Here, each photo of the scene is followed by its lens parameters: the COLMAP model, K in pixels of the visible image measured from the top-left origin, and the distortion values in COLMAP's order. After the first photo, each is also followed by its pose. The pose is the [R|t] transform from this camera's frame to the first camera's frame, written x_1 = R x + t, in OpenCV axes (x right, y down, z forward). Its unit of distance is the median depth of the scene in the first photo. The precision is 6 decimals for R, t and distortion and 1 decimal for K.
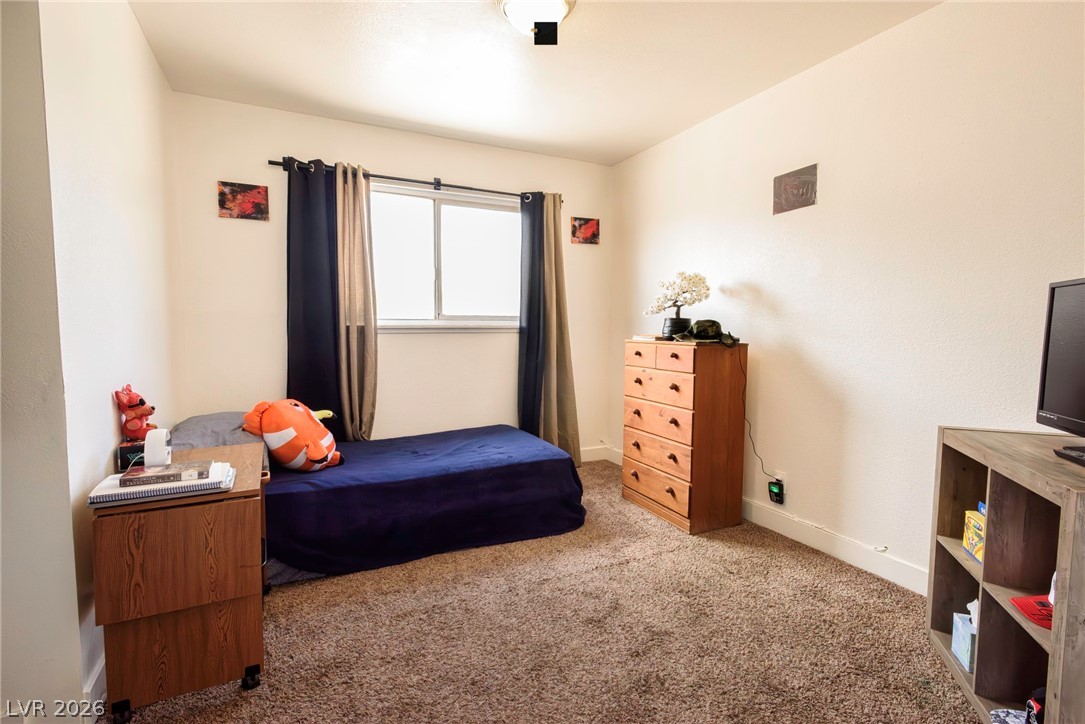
lens RADIAL K [[503.7, 0, 542.5], [0, 503.7, 362.0], [0, 0, 1]] dist [0.011412, -0.000631]
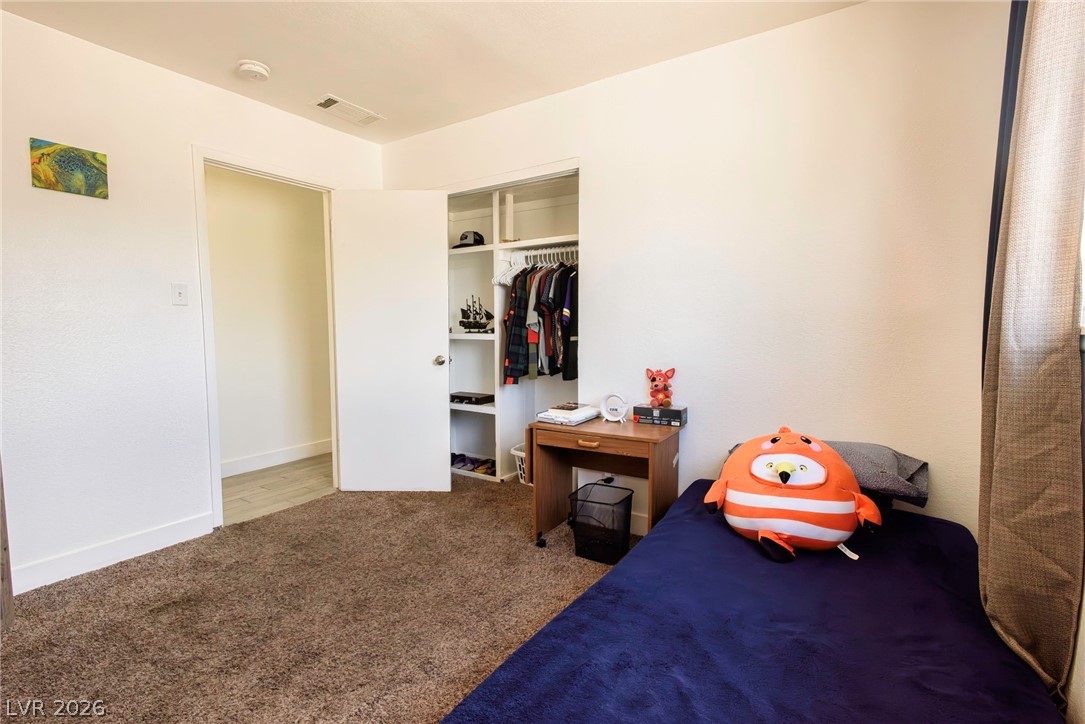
lens RADIAL K [[503.7, 0, 542.5], [0, 503.7, 362.0], [0, 0, 1]] dist [0.011412, -0.000631]
pose [[-0.858939, 0.040142, -0.510503, 0.122803], [-0.037244, 0.989385, 0.140462, -0.094592], [0.510722, 0.139662, -0.848326, 1.238641]]
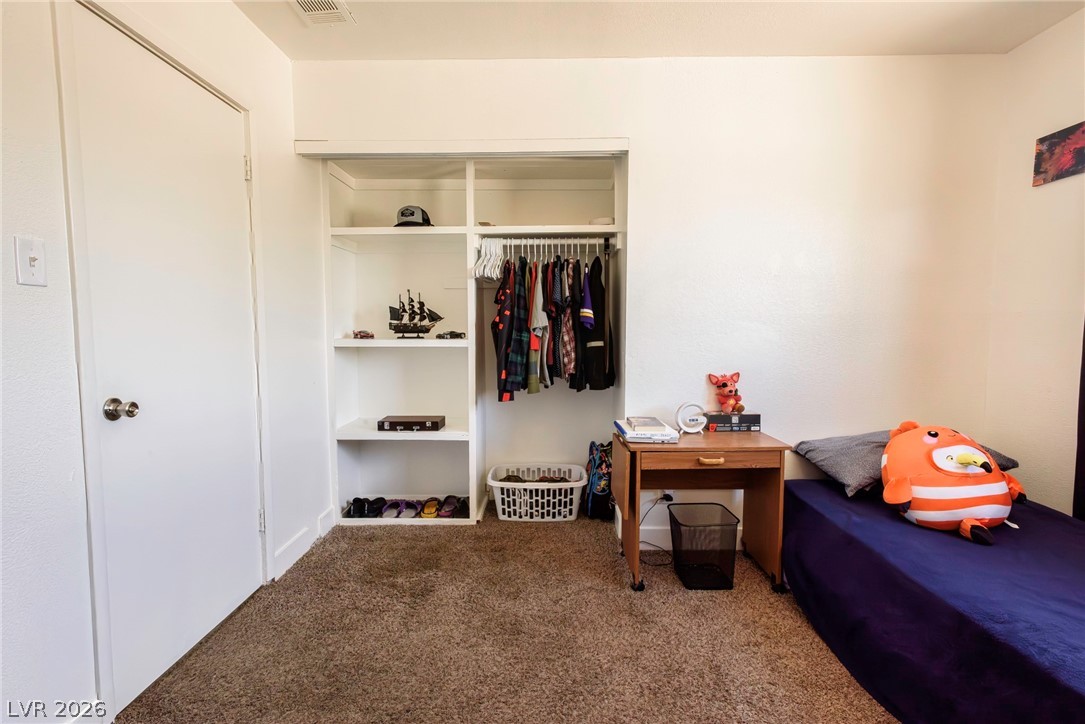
lens RADIAL K [[503.7, 0, 542.5], [0, 503.7, 362.0], [0, 0, 1]] dist [0.011412, -0.000631]
pose [[-0.454906, 0.059855, -0.888526, 0.392586], [-0.068511, 0.992430, 0.101930, -0.052505], [0.887900, 0.107243, -0.447361, 0.709989]]
